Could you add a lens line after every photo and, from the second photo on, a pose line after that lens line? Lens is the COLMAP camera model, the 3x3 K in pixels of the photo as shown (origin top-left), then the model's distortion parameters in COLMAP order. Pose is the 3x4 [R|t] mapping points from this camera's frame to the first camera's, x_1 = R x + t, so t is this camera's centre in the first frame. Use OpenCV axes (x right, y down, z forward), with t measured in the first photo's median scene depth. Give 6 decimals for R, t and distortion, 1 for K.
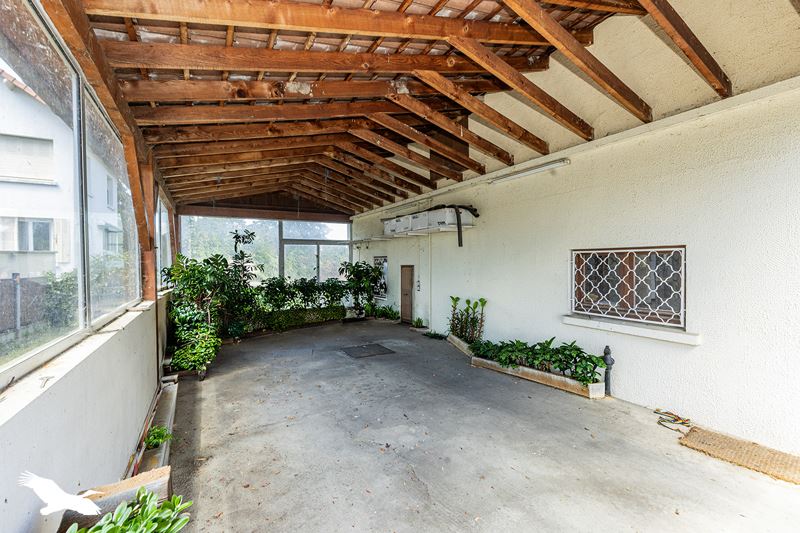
lens RADIAL K [[372.2, 0, 400.0], [0, 372.2, 266.5], [0, 0, 1]] dist [-0.000666, 0.000084]
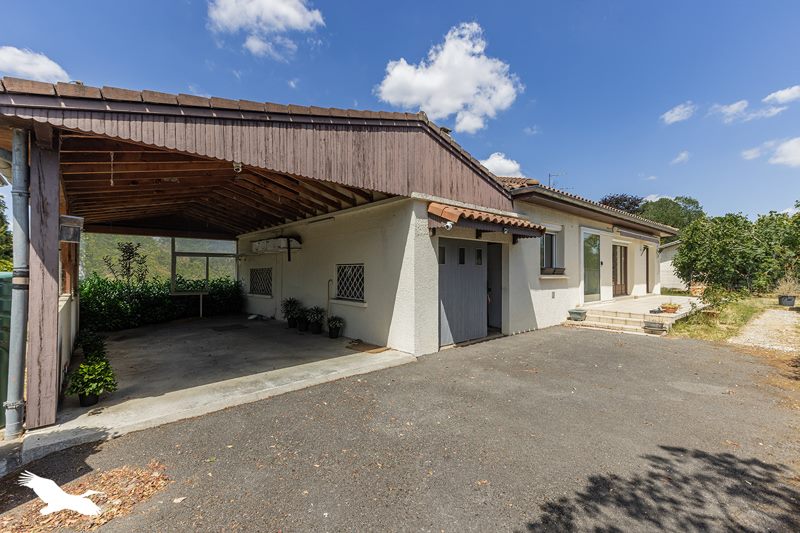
lens RADIAL K [[337.2, 0, 400.0], [0, 337.2, 266.5], [0, 0, 1]] dist [0.000544, 0.000022]
pose [[0.968180, 0.012810, 0.249928, 0.192575], [-0.005319, 0.999517, -0.030628, 0.009309], [-0.250199, 0.028324, 0.967780, -0.417915]]
